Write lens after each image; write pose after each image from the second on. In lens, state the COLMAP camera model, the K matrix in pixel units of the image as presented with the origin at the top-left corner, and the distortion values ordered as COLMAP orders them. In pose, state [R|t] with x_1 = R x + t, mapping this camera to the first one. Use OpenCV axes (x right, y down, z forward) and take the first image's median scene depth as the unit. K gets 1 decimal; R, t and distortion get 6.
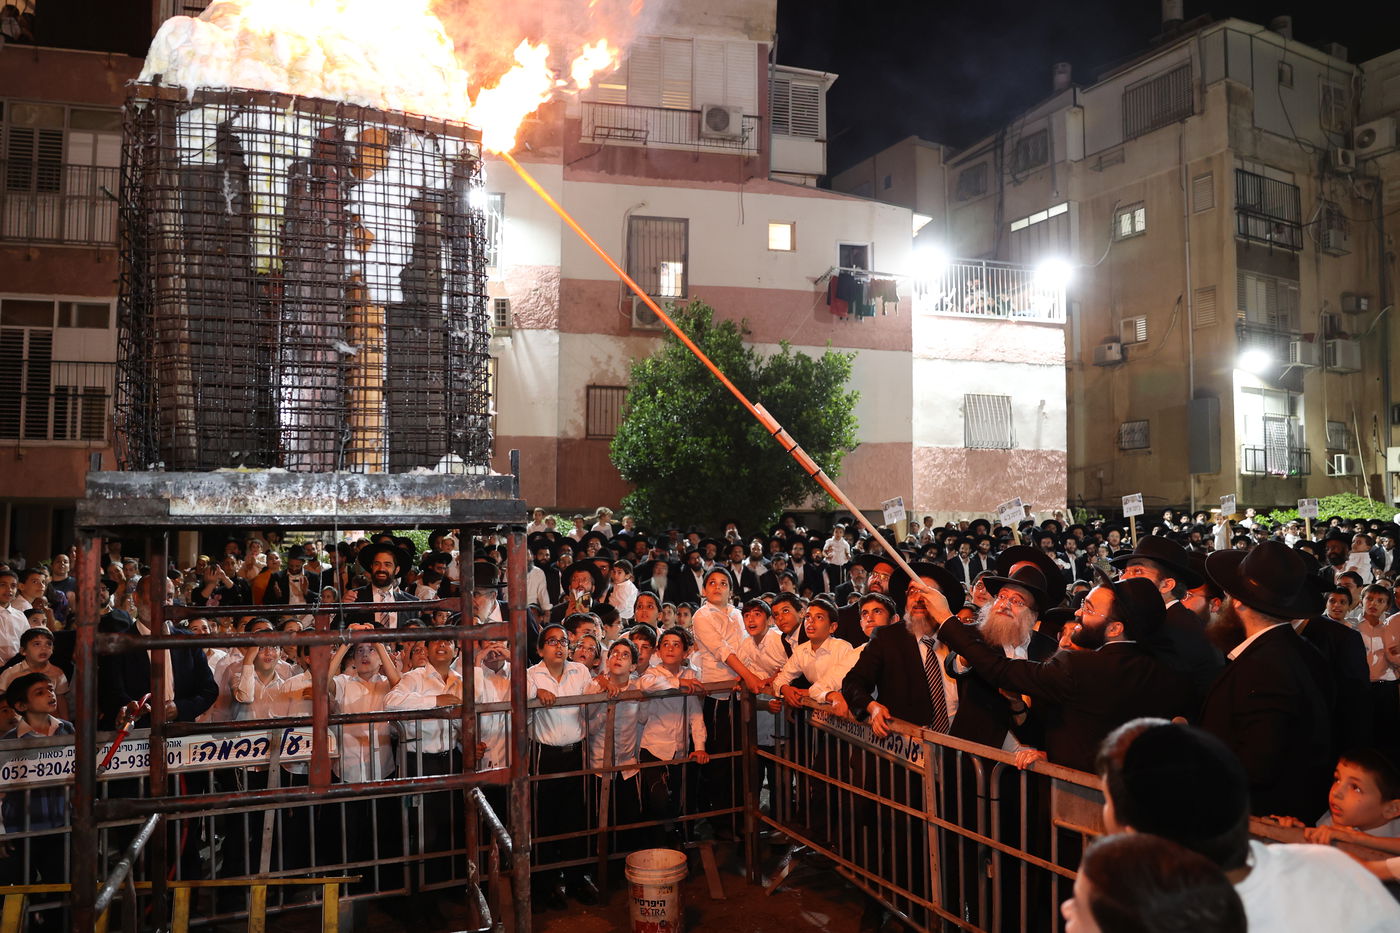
lens RADIAL K [[980.1, 0, 700.0], [0, 980.1, 466.5], [0, 0, 1]] dist [-0.099633, 0.097544]
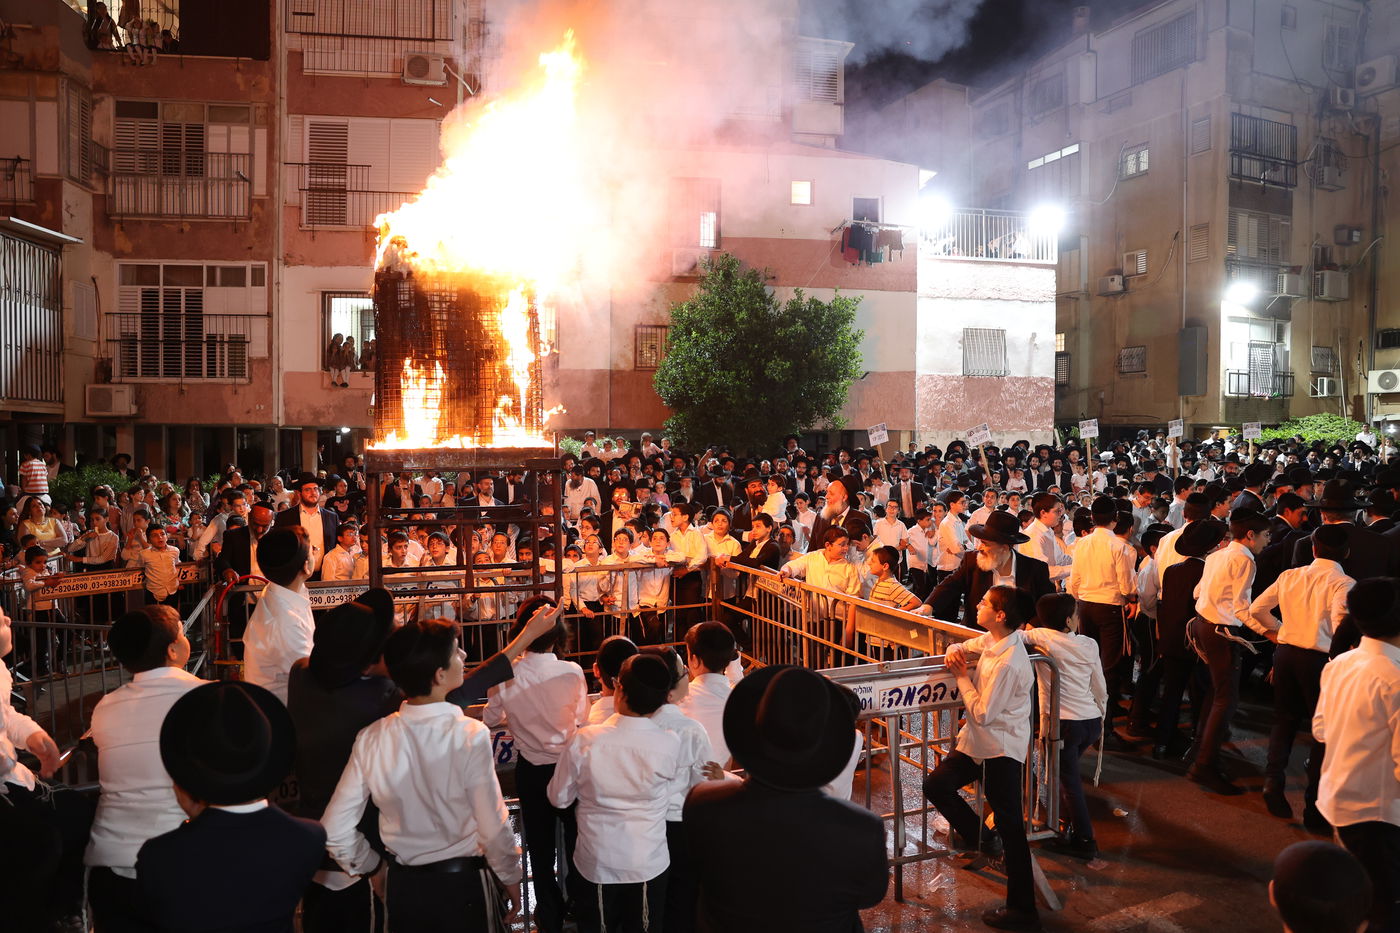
lens RADIAL K [[980.1, 0, 700.0], [0, 980.1, 466.5], [0, 0, 1]] dist [-0.099633, 0.097544]
pose [[0.997524, 0.000875, -0.070314, 0.042247], [0.005872, 0.995394, 0.095692, -0.023360], [0.070074, -0.095868, 0.992924, -0.169378]]
